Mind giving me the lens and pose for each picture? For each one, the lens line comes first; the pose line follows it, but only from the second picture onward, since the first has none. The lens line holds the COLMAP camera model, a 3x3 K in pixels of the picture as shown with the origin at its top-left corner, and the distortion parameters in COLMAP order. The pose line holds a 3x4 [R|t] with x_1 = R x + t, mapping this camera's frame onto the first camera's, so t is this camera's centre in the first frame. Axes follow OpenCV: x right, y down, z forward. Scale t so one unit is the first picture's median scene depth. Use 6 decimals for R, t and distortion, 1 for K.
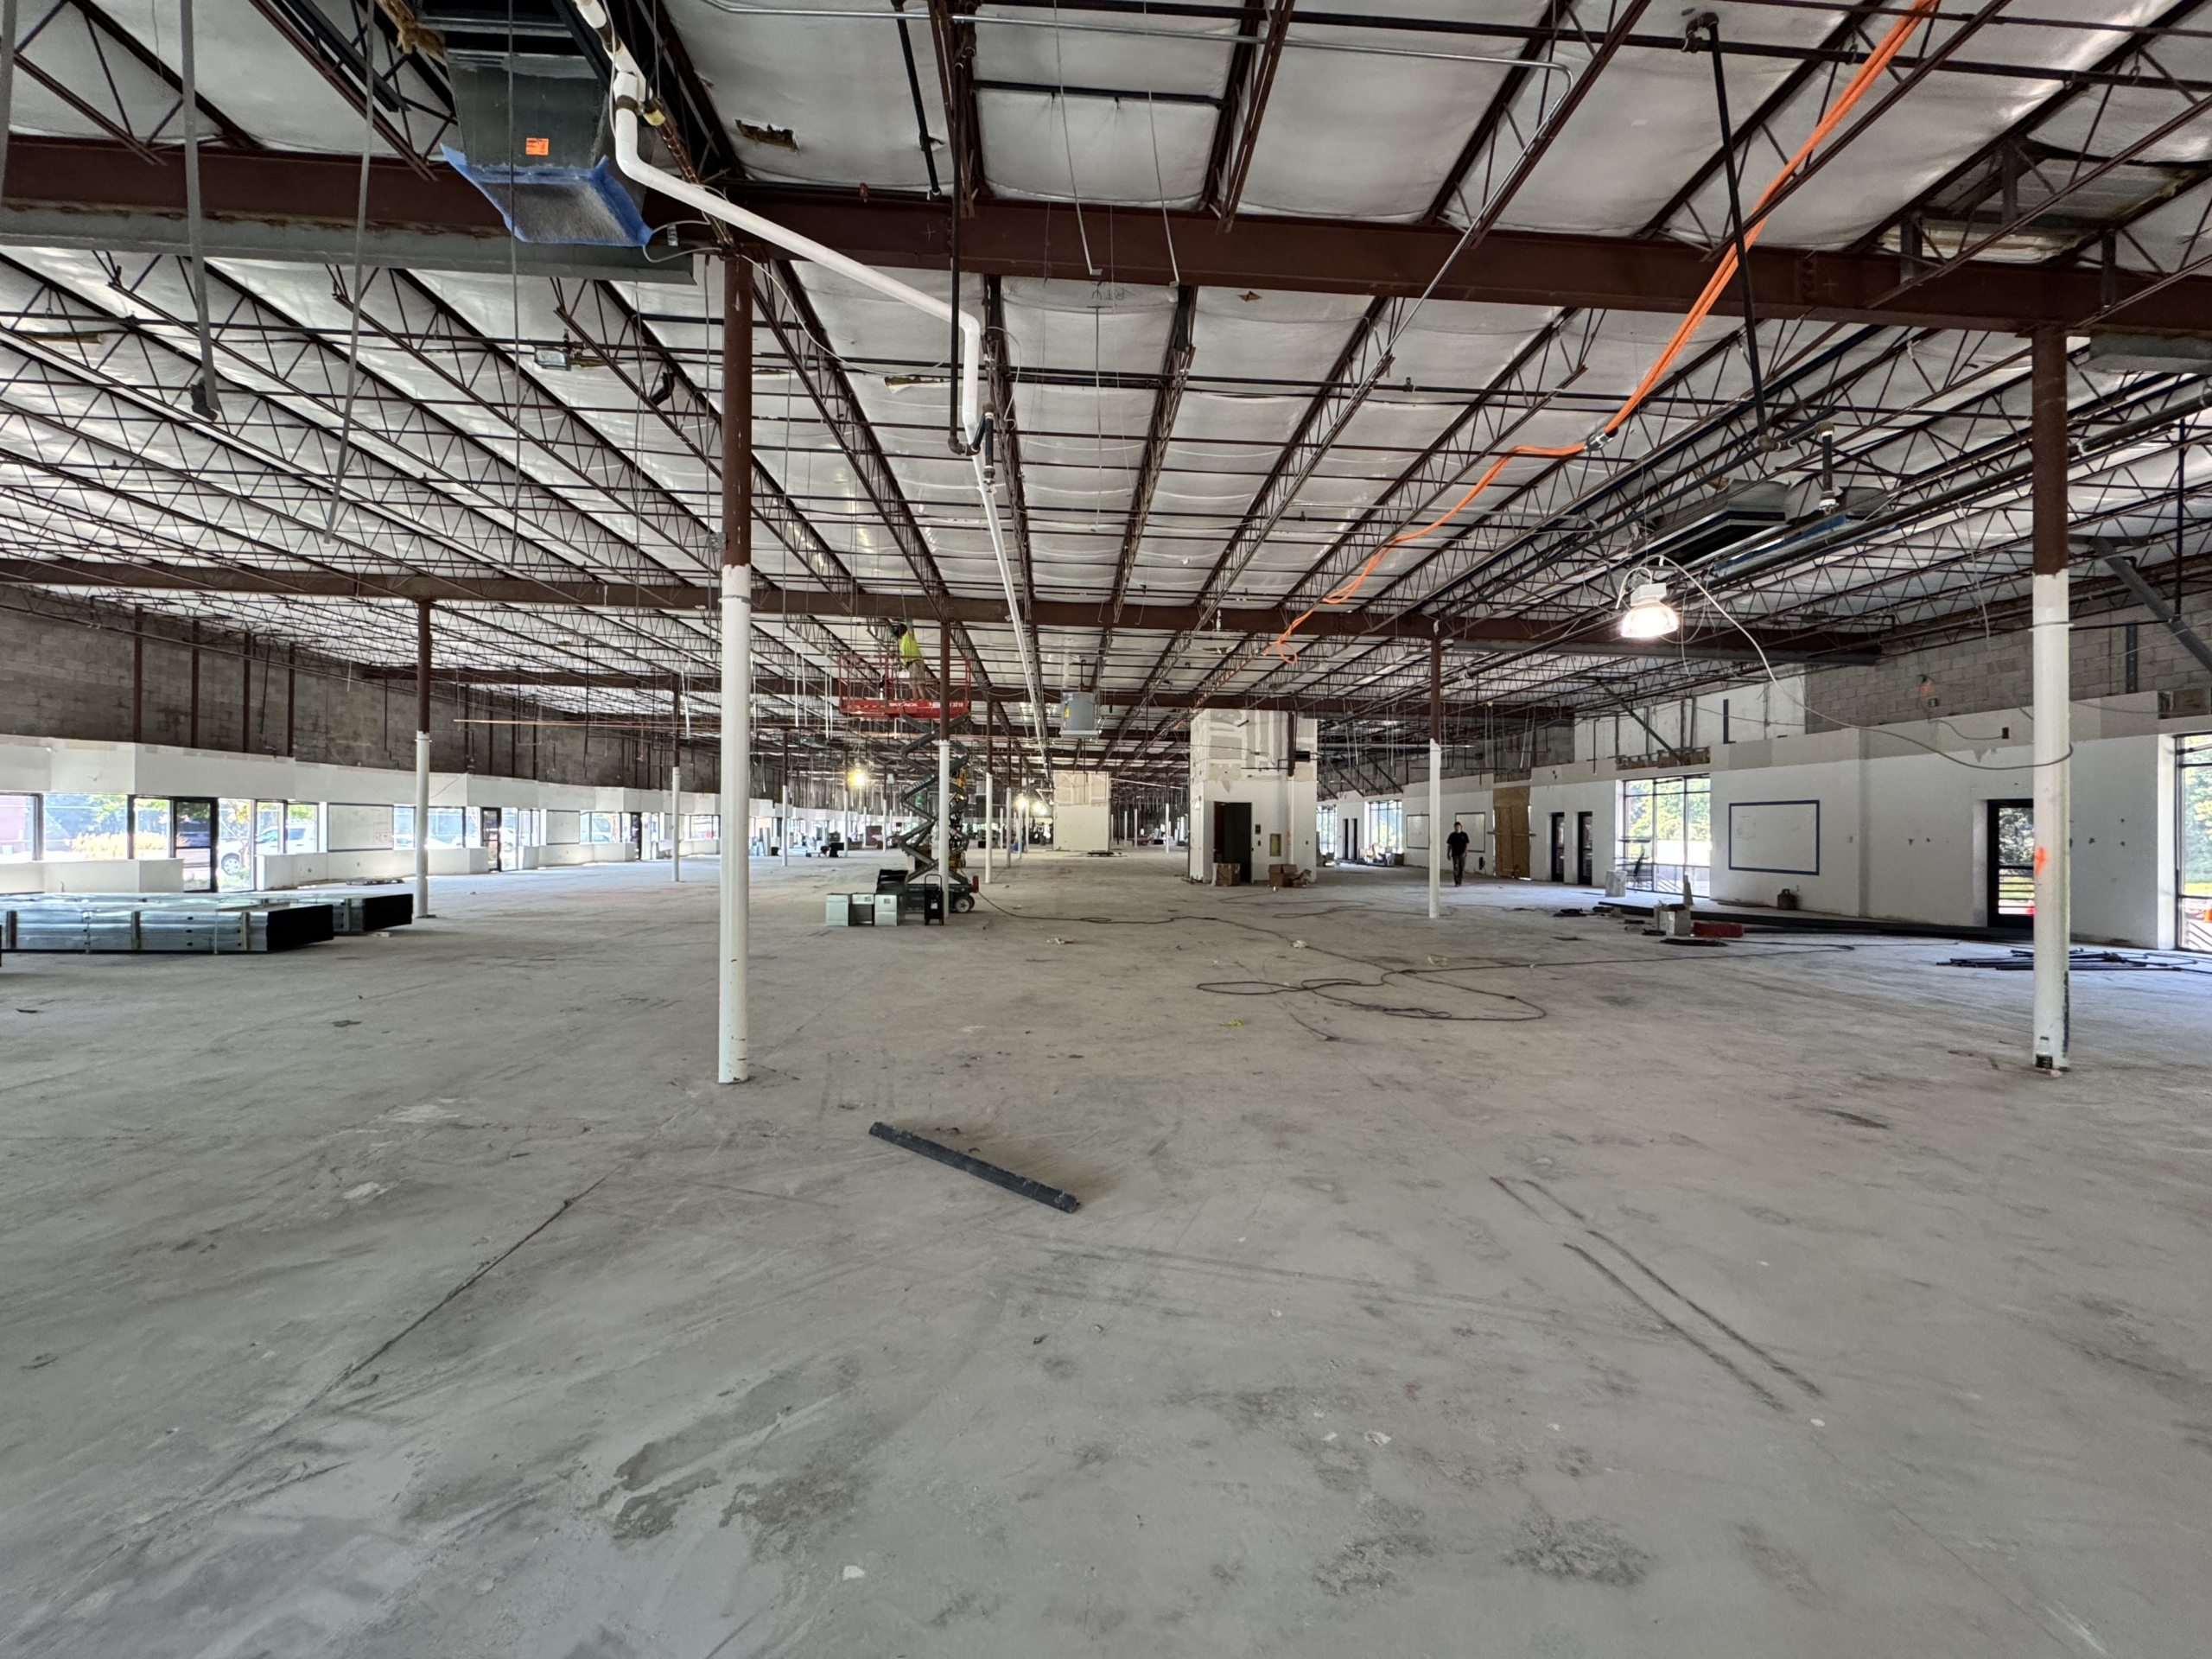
lens RADIAL K [[879.7, 0, 1111.6], [0, 879.7, 825.9], [0, 0, 1]] dist [-0.003012, 0.000404]
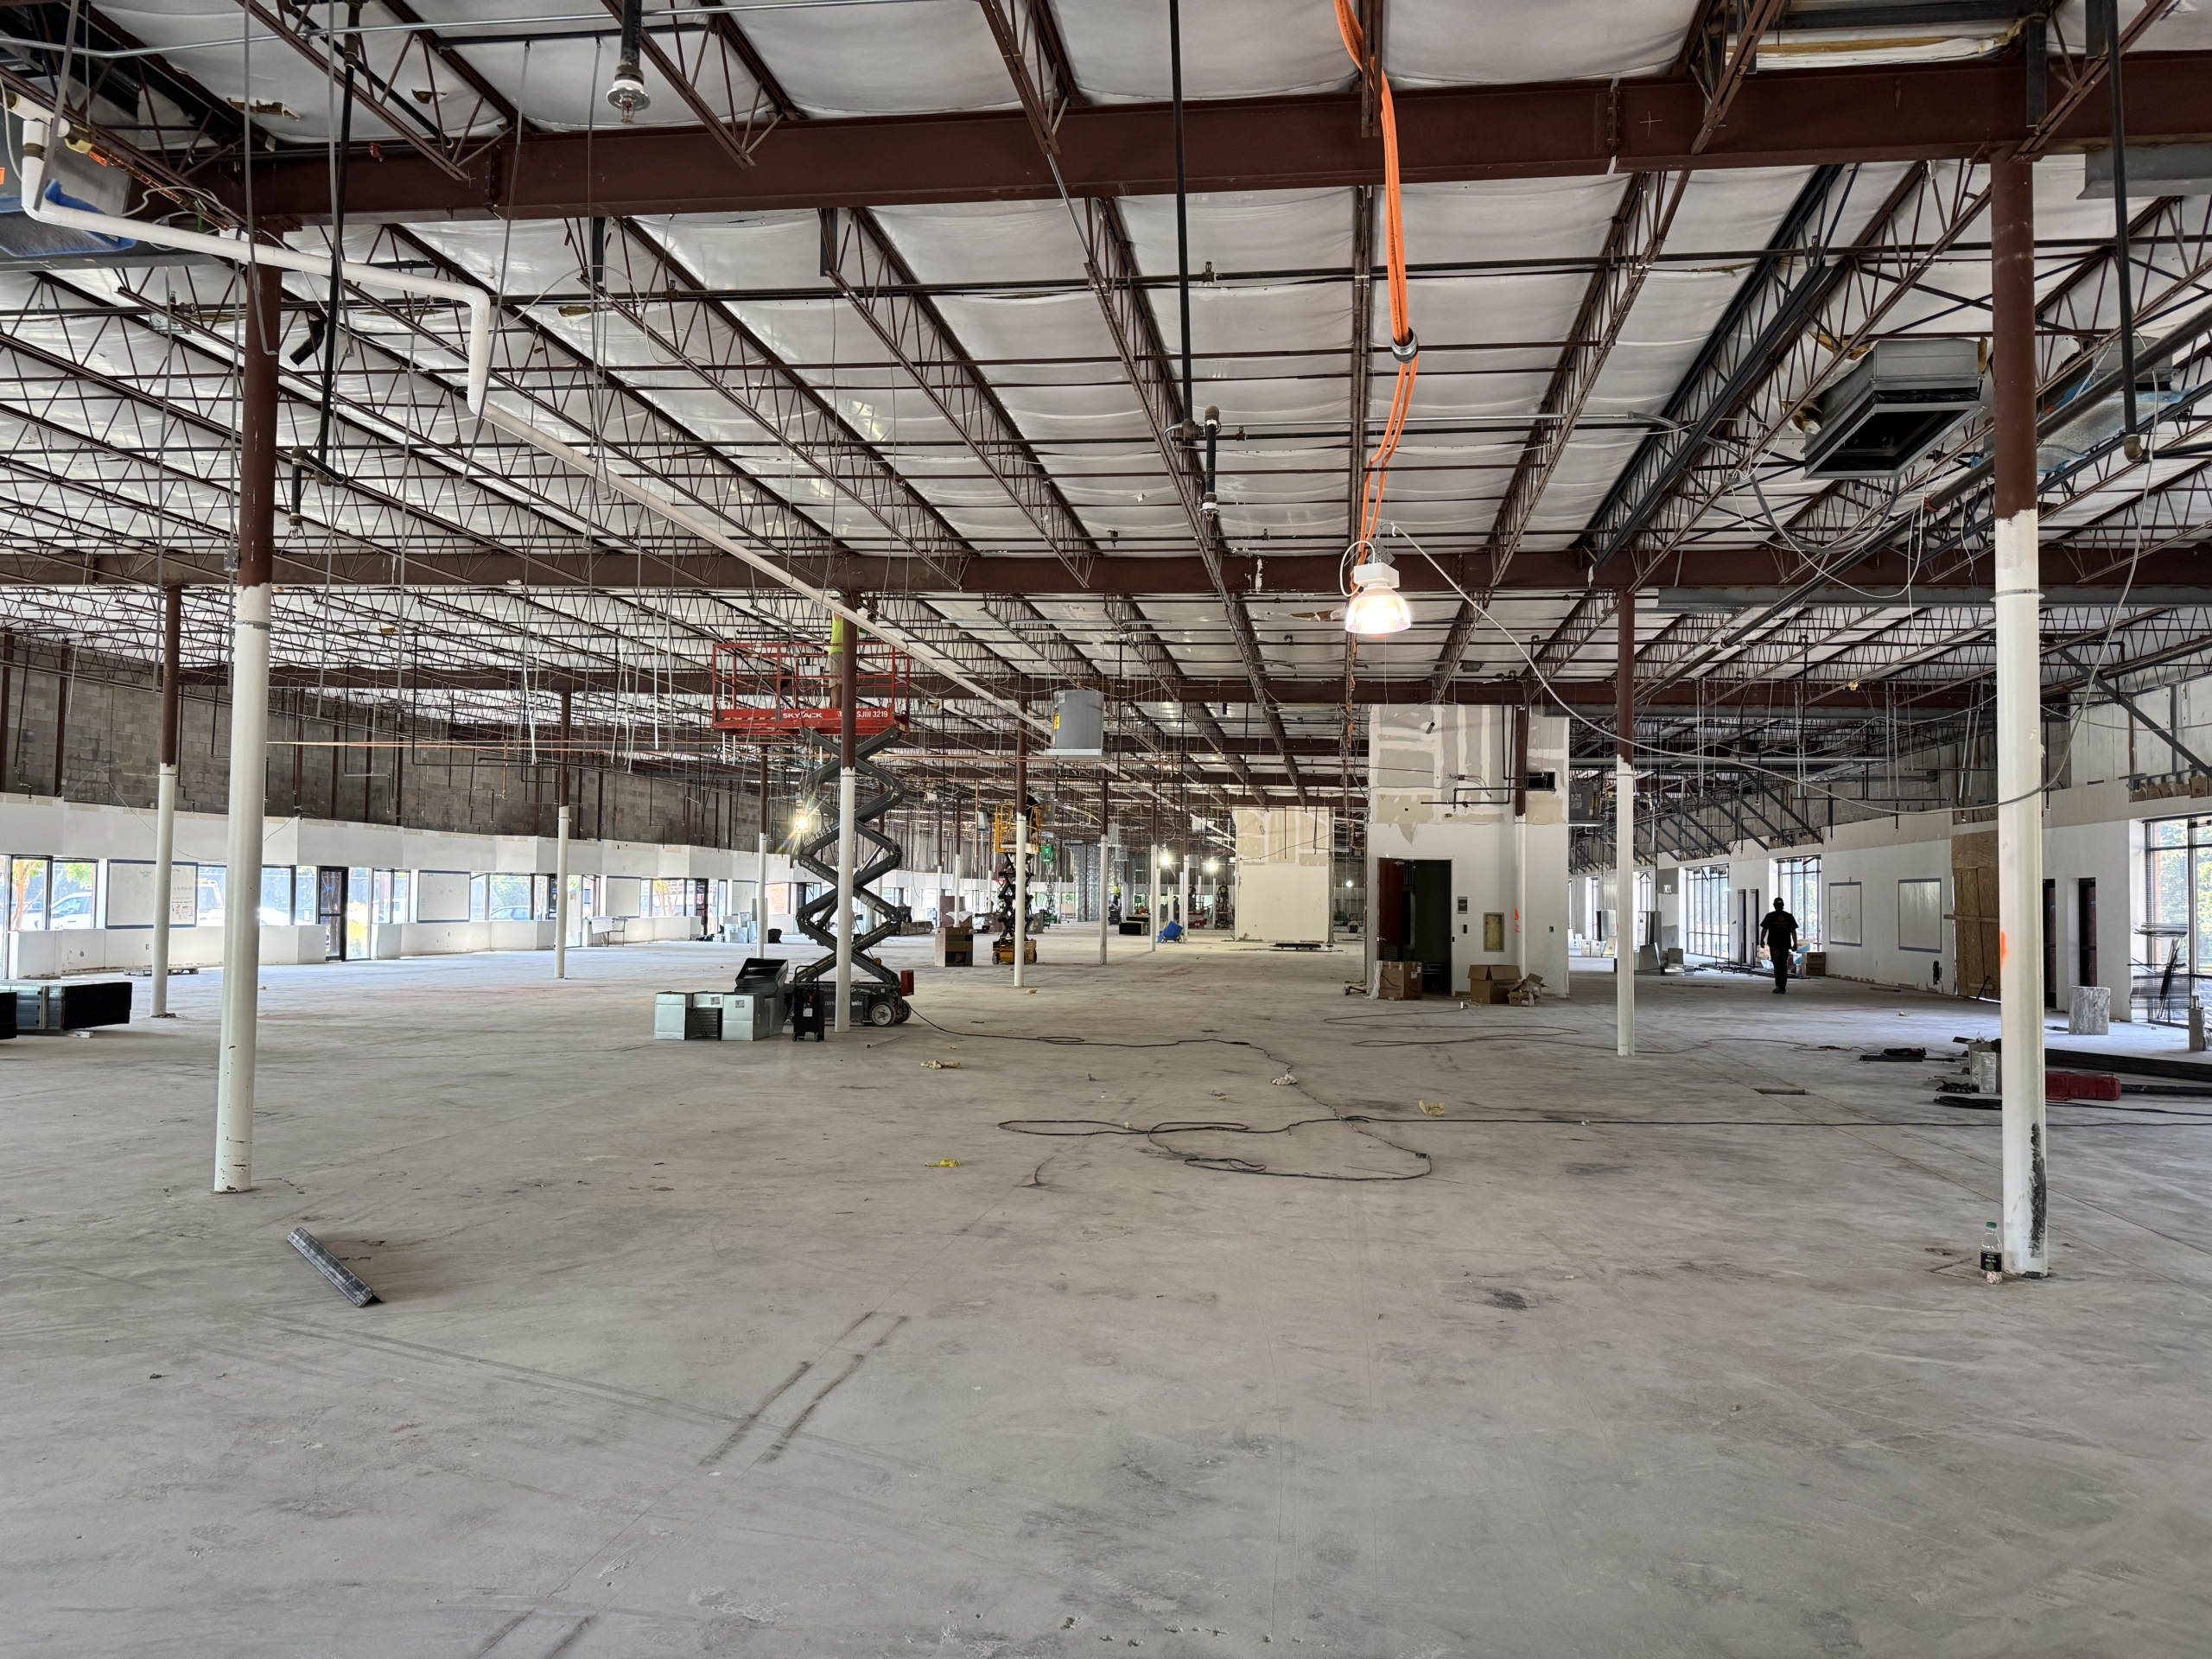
lens RADIAL K [[1533.8, 0, 1100.3], [0, 1533.8, 841.1], [0, 0, 1]] dist [0.037960, -0.045017]
pose [[0.978883, -0.001476, -0.204414, 0.253251], [-0.006320, 0.999277, -0.037483, 0.001554], [0.204322, 0.037984, 0.978167, -0.108735]]
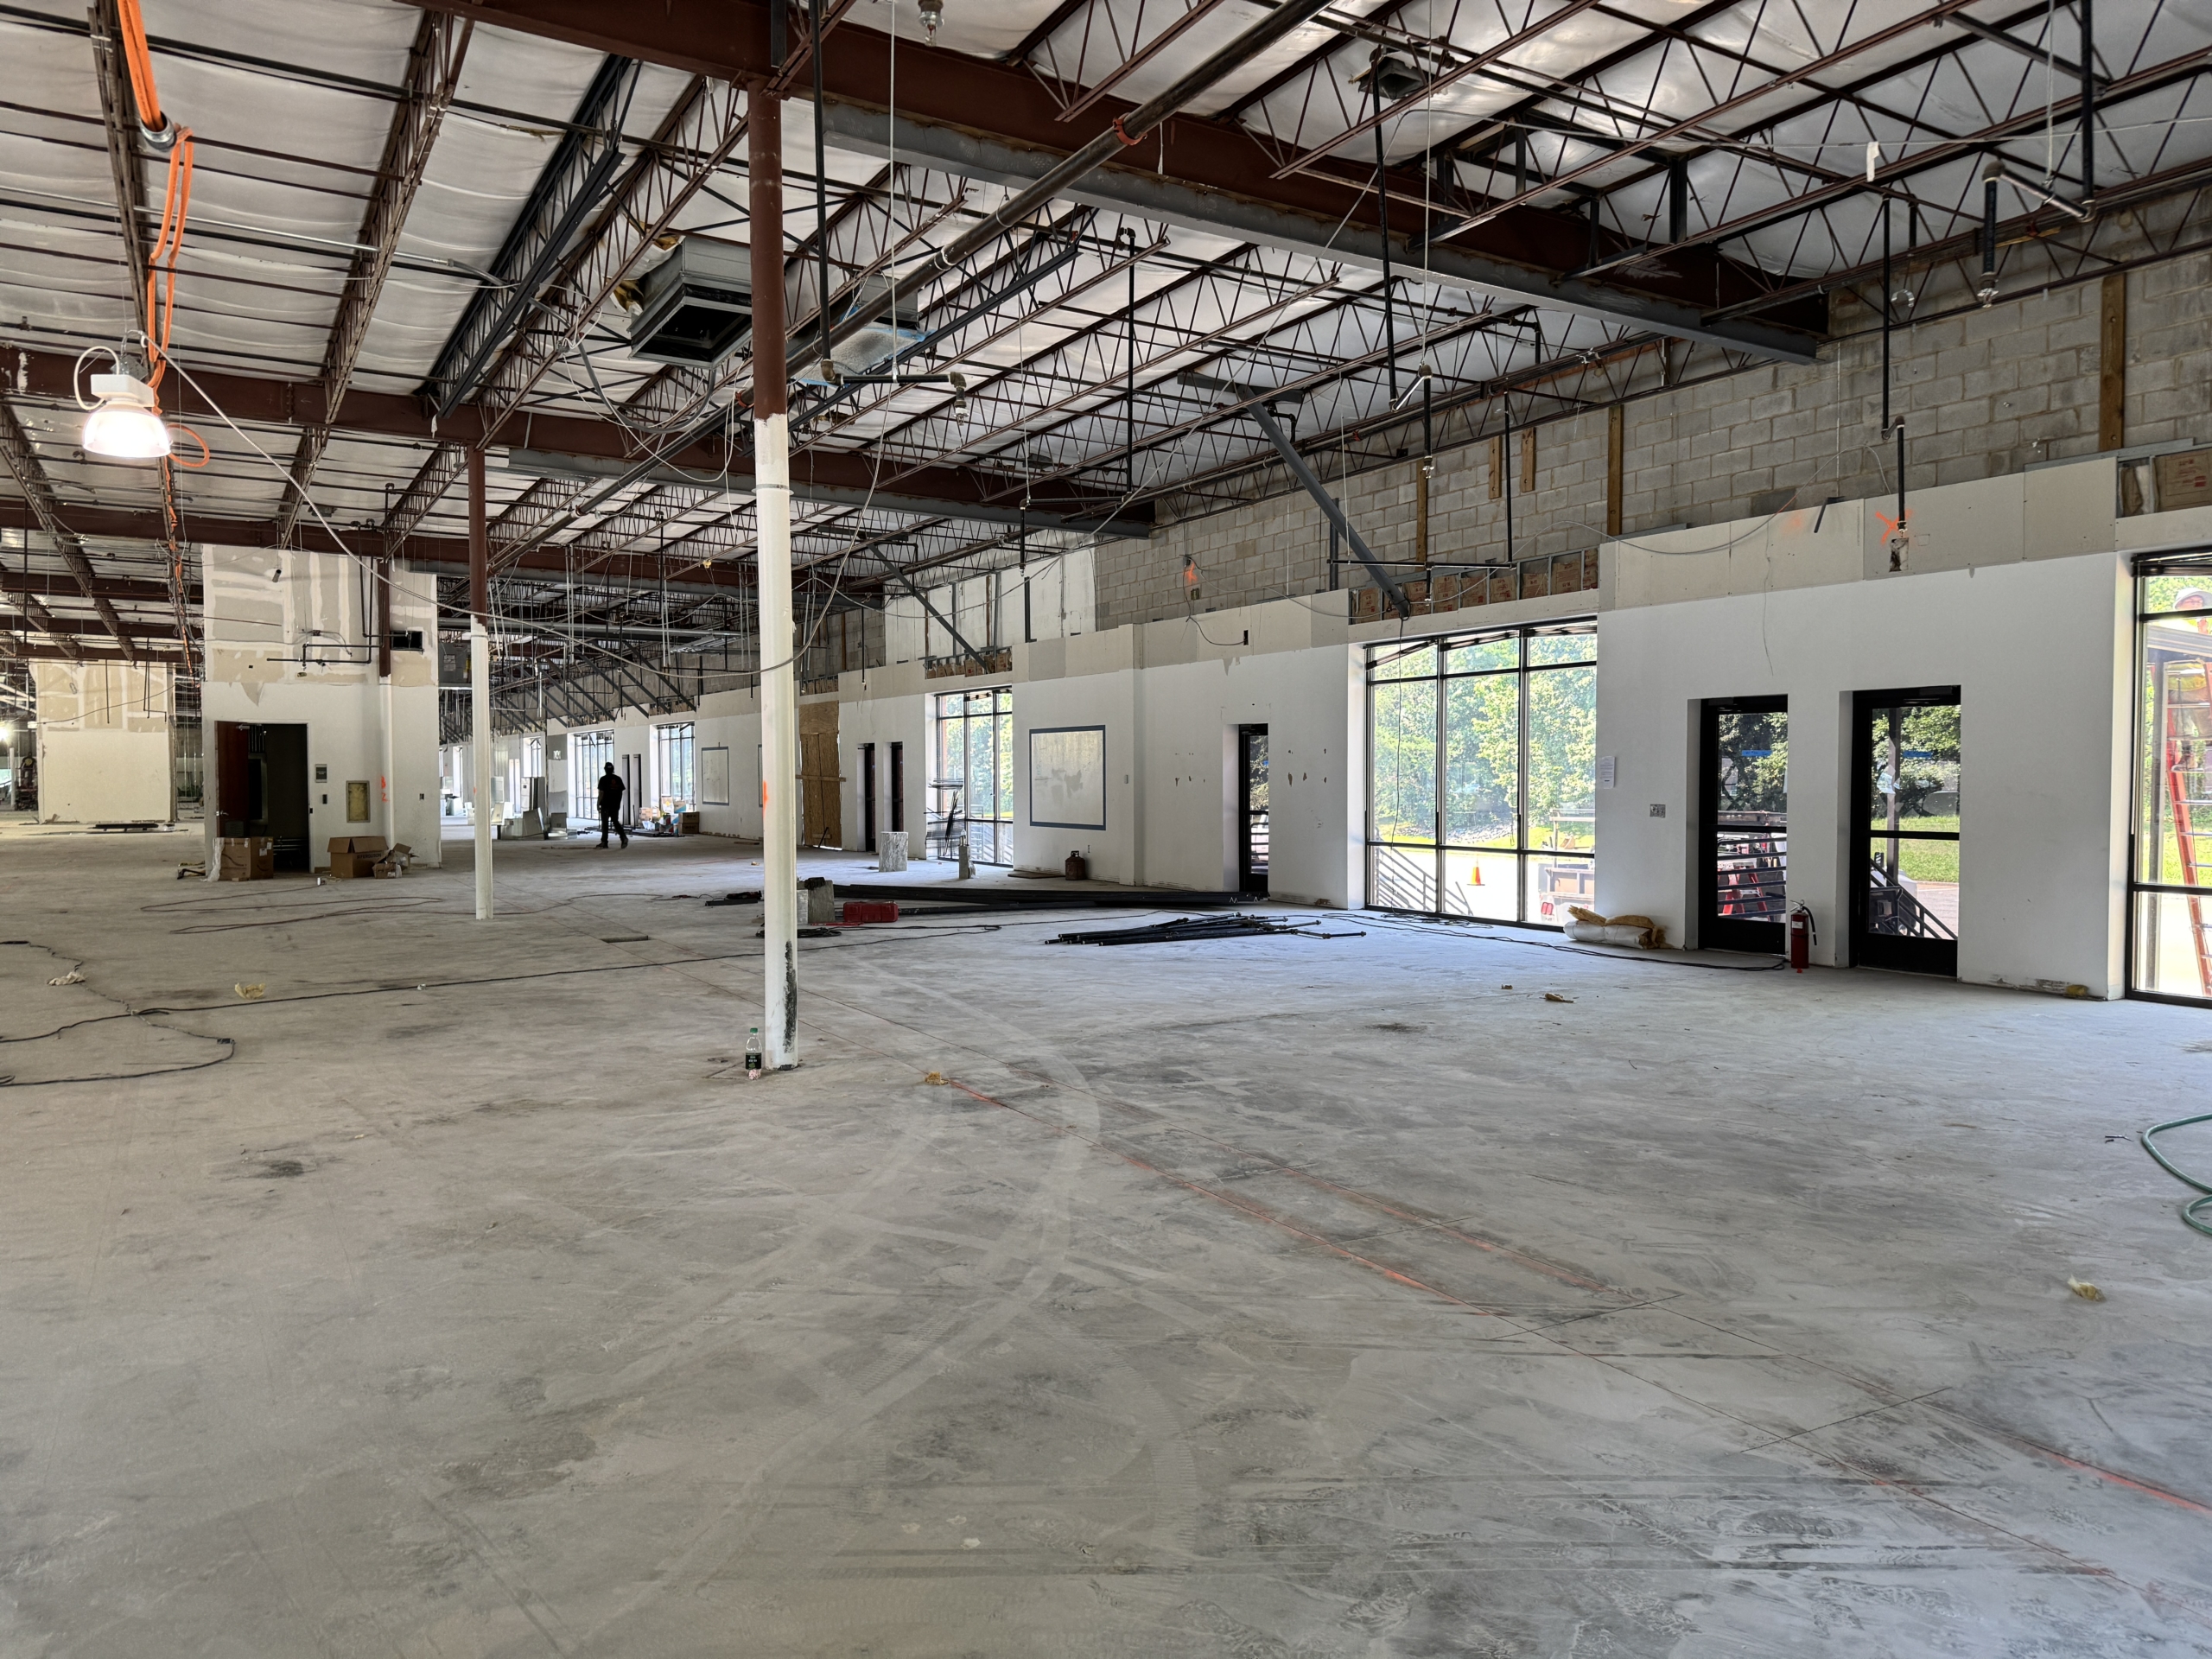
lens RADIAL K [[1533.8, 0, 1104.7], [0, 1533.8, 823.9], [0, 0, 1]] dist [0.037960, -0.045017]
pose [[0.886462, -0.024547, 0.462150, 0.280808], [0.007959, 0.999253, 0.037808, 0.005243], [-0.462733, -0.029838, 0.885995, -0.128235]]
